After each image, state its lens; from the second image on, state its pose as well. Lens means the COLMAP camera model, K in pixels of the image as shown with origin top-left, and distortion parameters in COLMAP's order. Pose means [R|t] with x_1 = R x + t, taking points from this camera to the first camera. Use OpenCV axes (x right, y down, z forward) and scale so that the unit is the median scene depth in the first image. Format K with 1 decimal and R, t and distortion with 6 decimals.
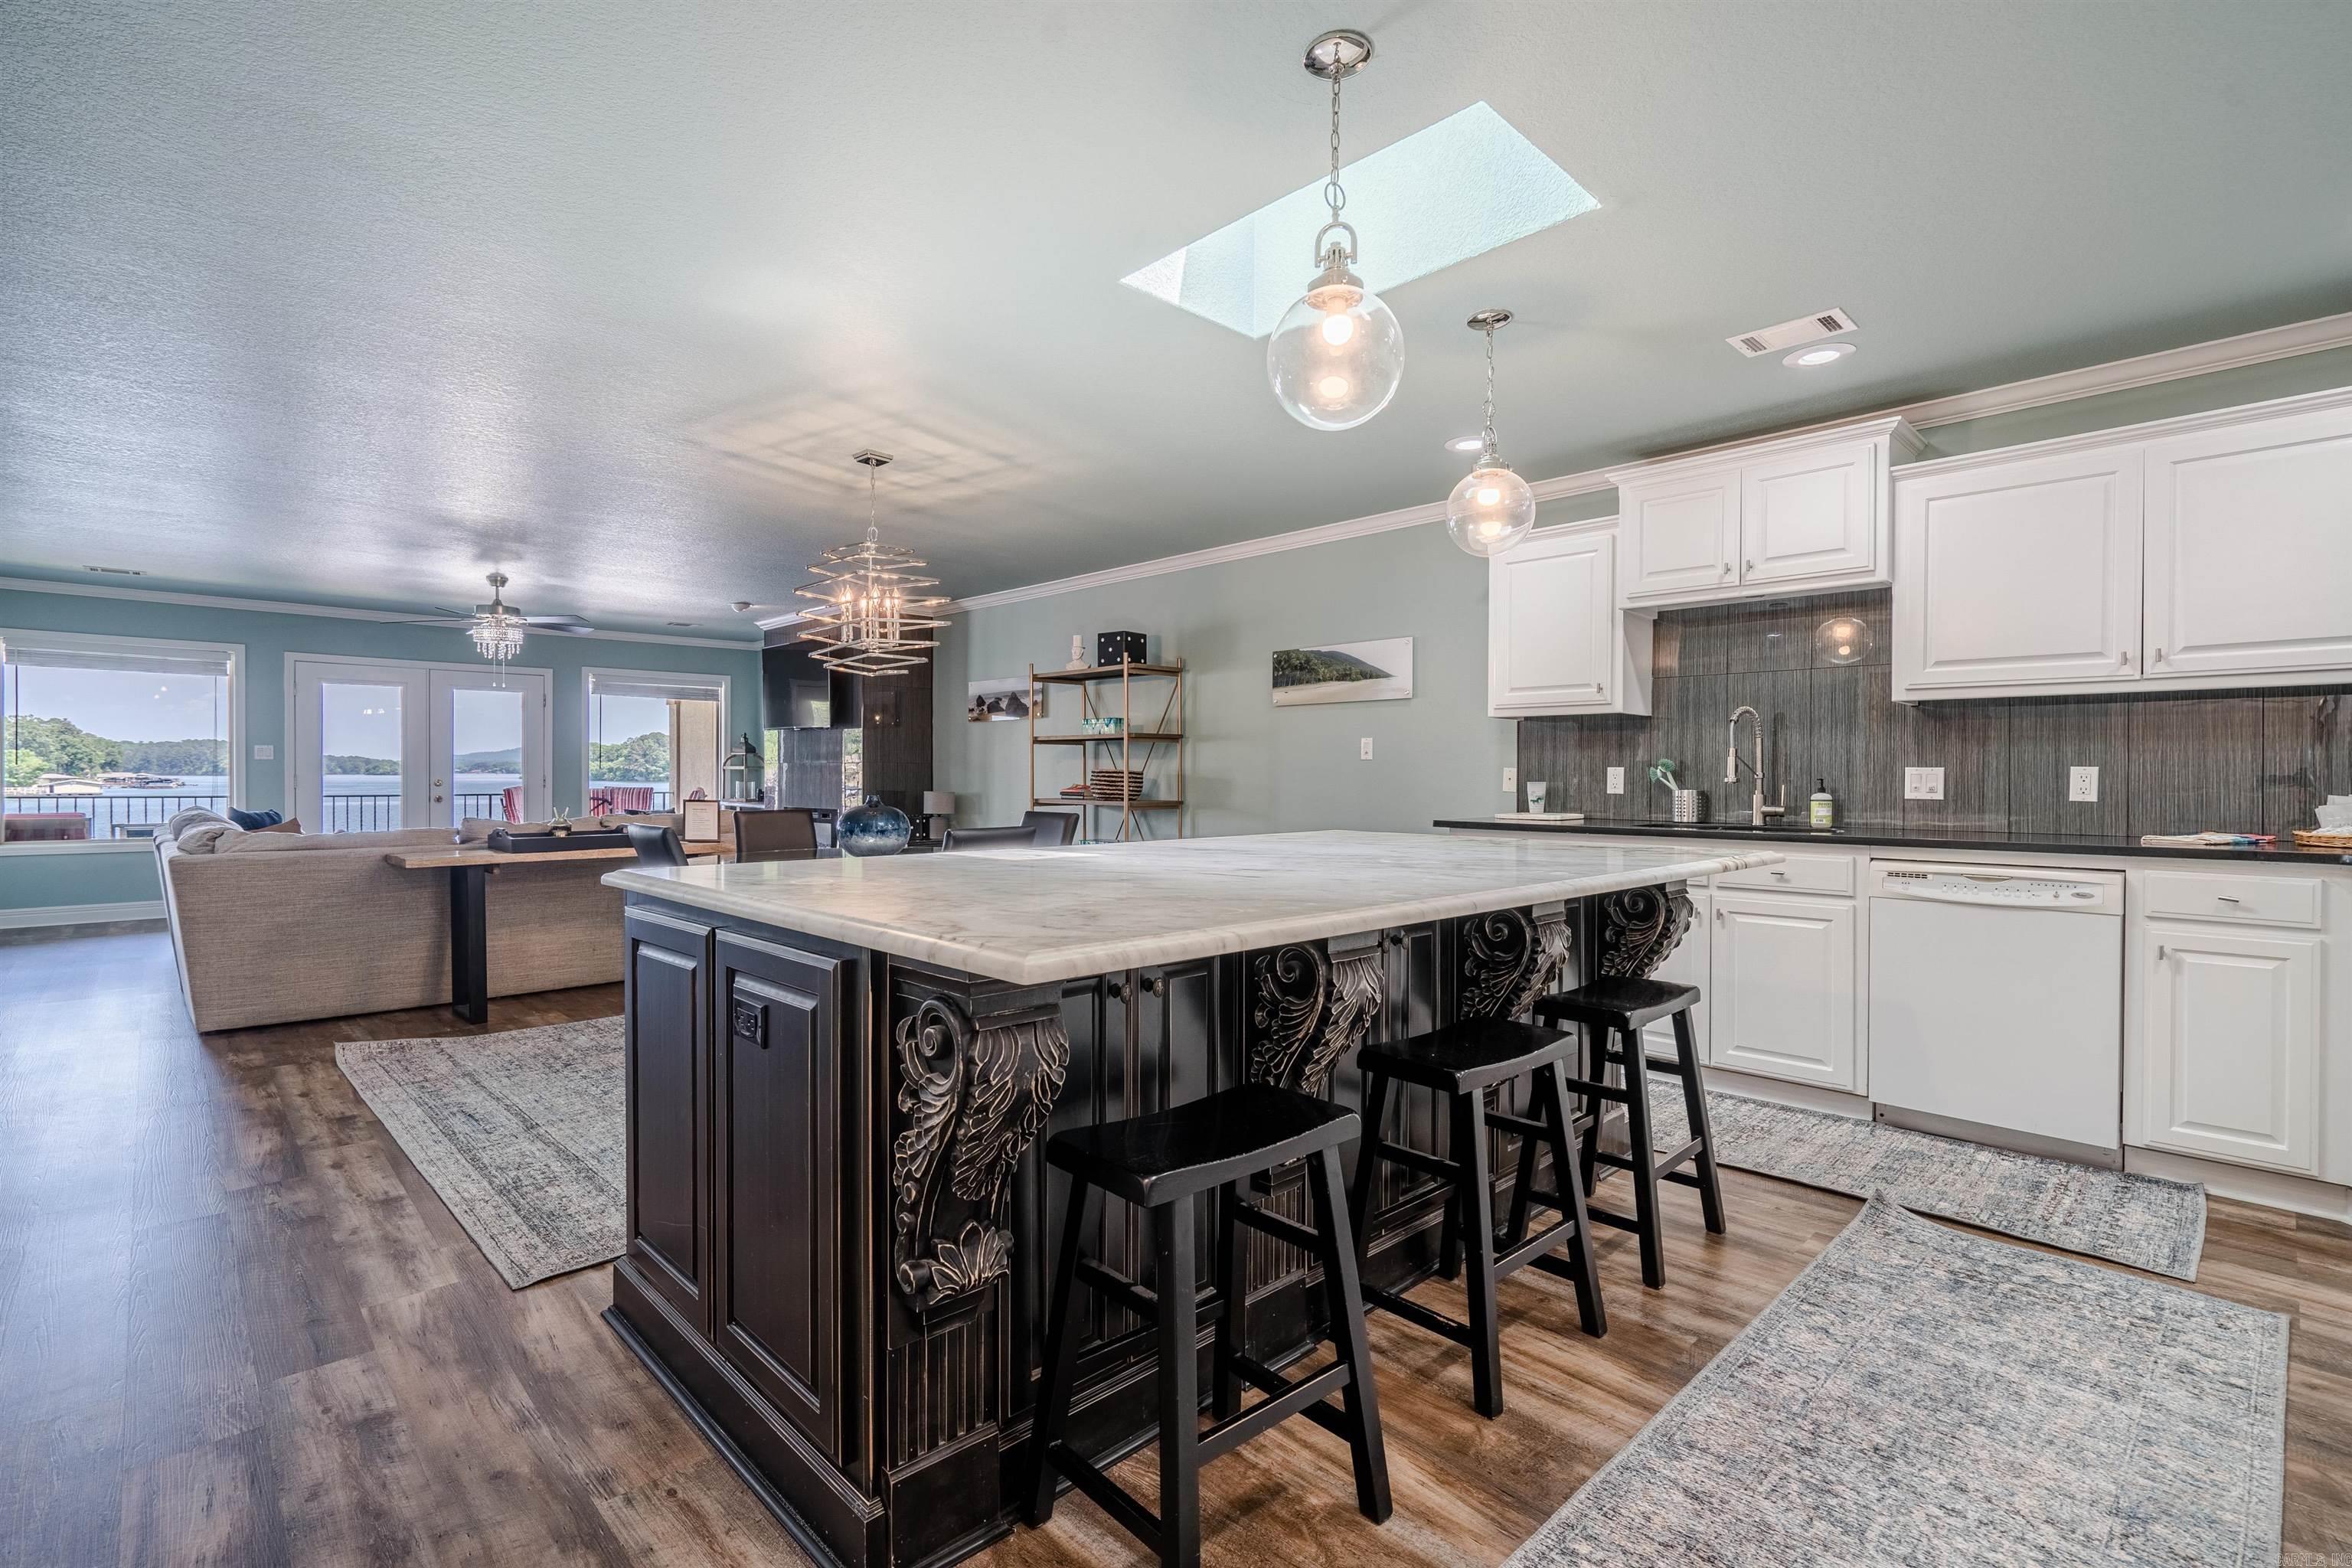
lens RADIAL K [[1073.3, 0, 1179.4], [0, 1073.3, 789.6], [0, 0, 1]] dist [0.001256, 0.000267]
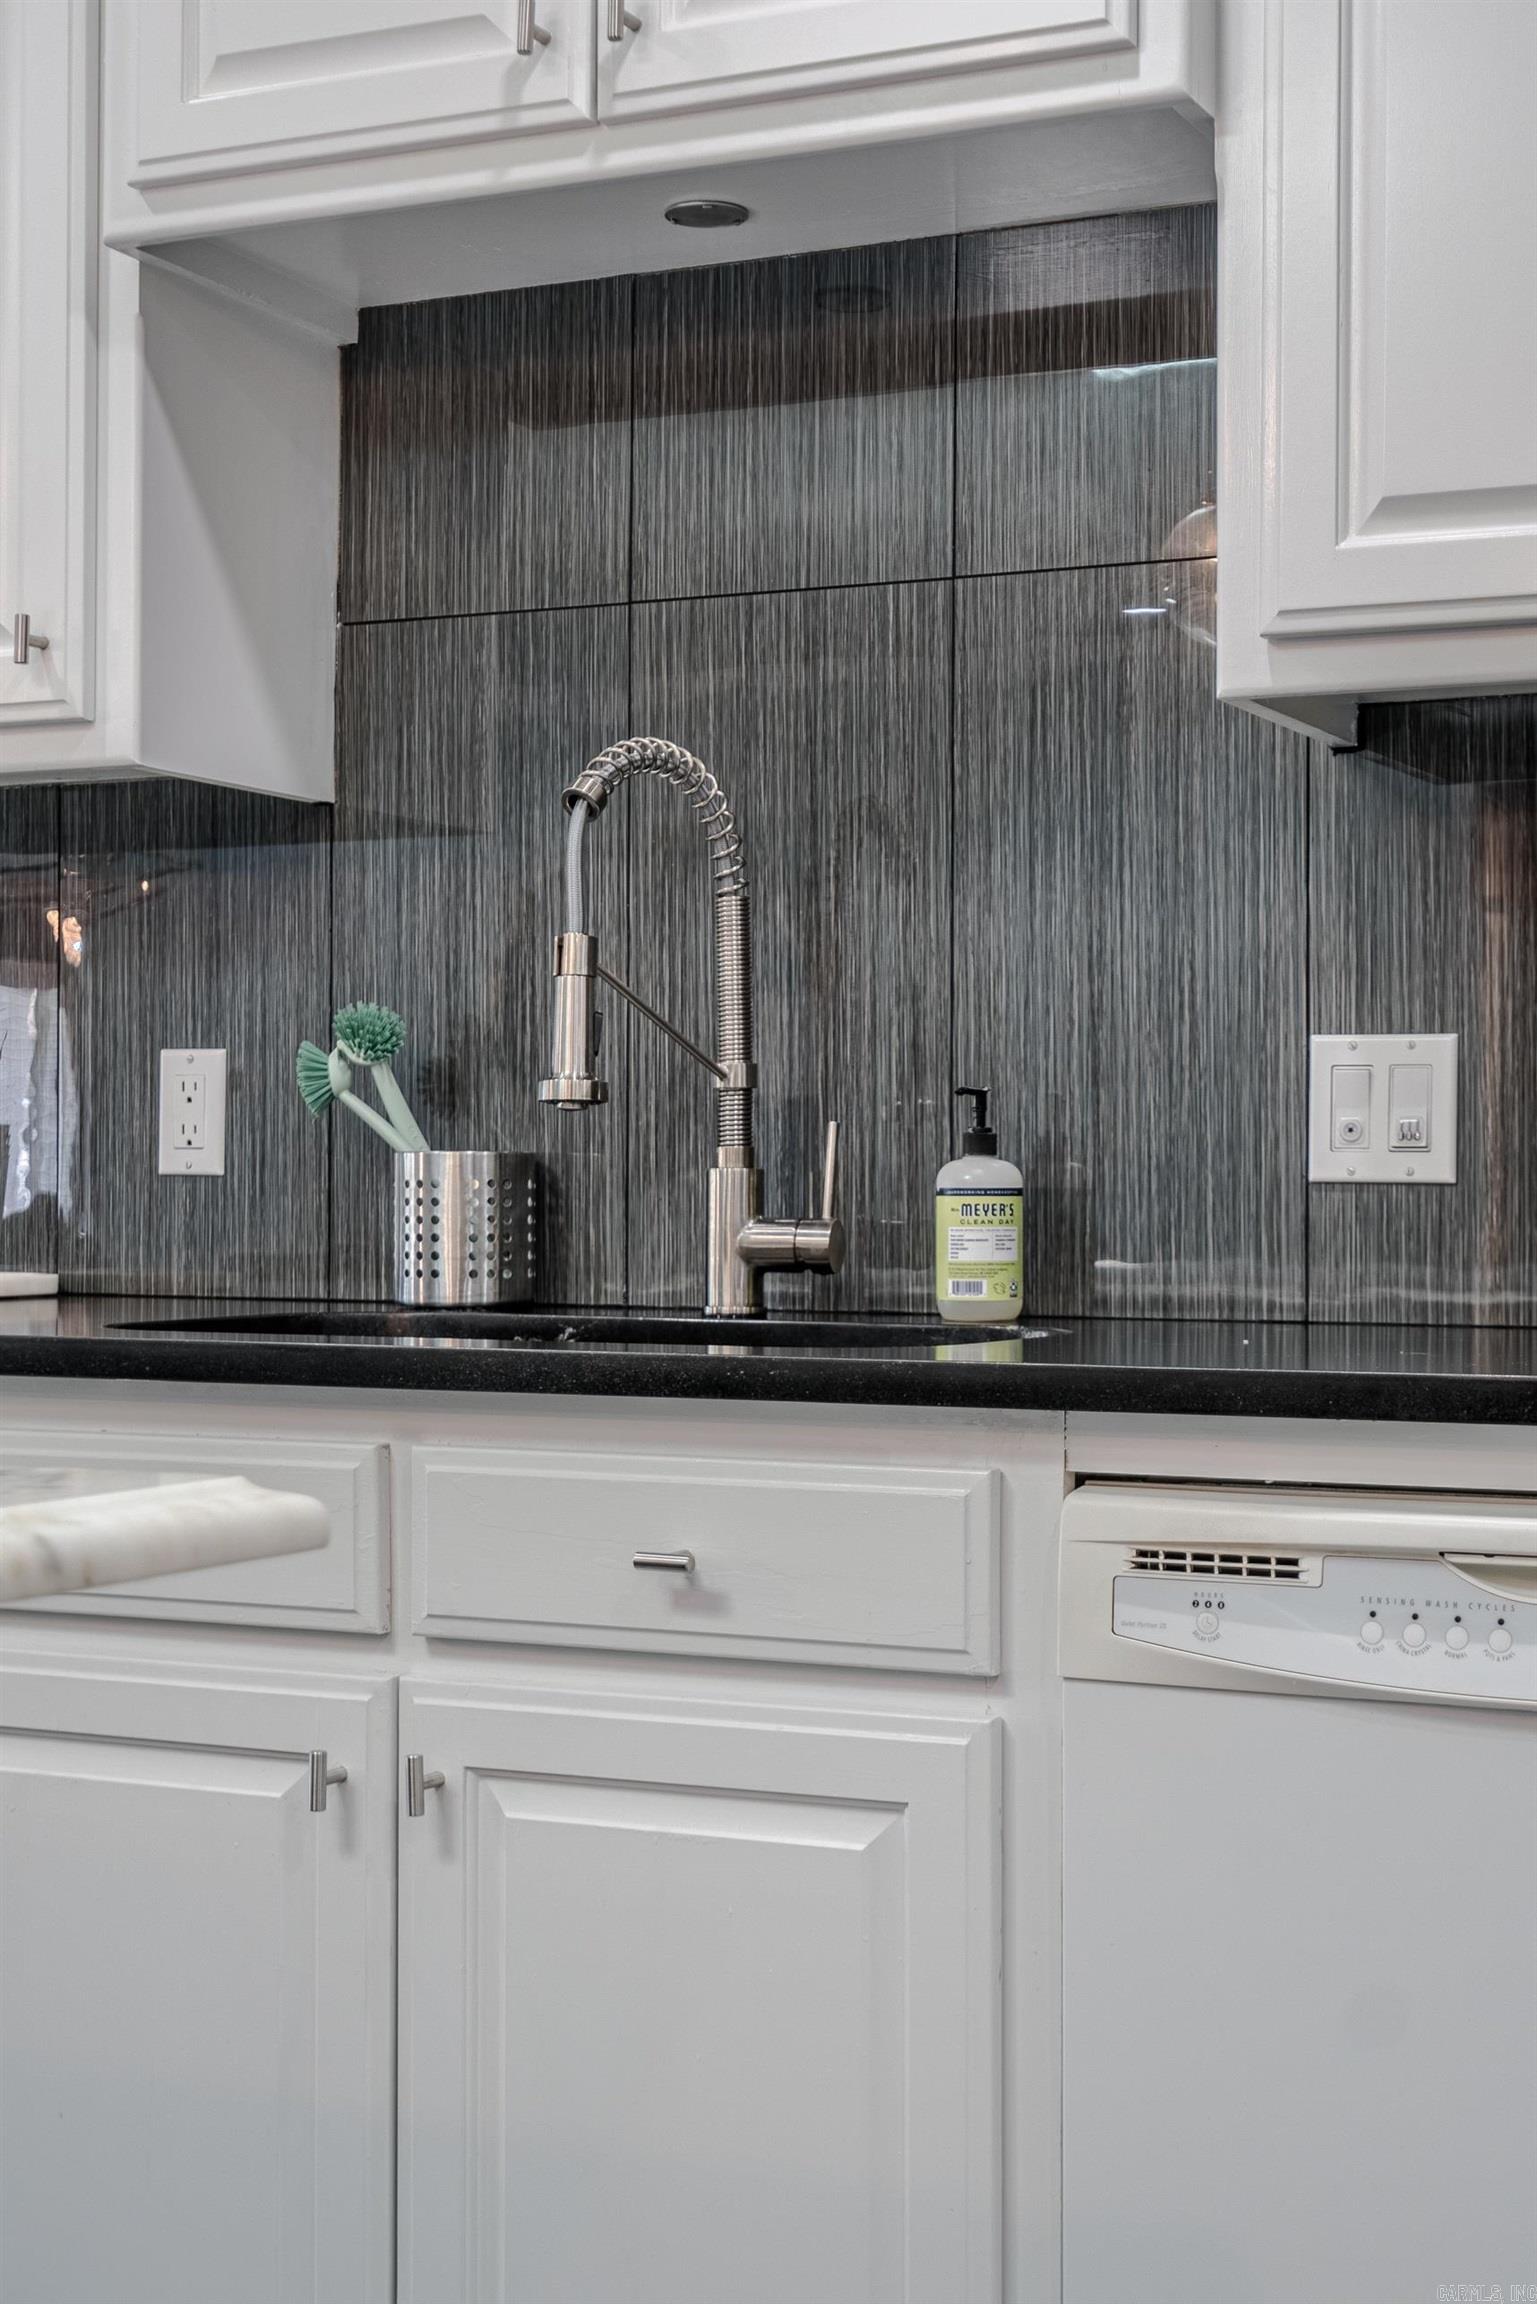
lens RADIAL K [[3610.4, 0, 772.1], [0, 3610.4, 1149.2], [0, 0, 1]] dist [0.107859, 0.000000]
pose [[0.939099, 0.004600, 0.343617, 0.305597], [0.002615, 0.999786, -0.020531, 0.015306], [-0.343637, 0.020179, 0.938886, 0.336922]]
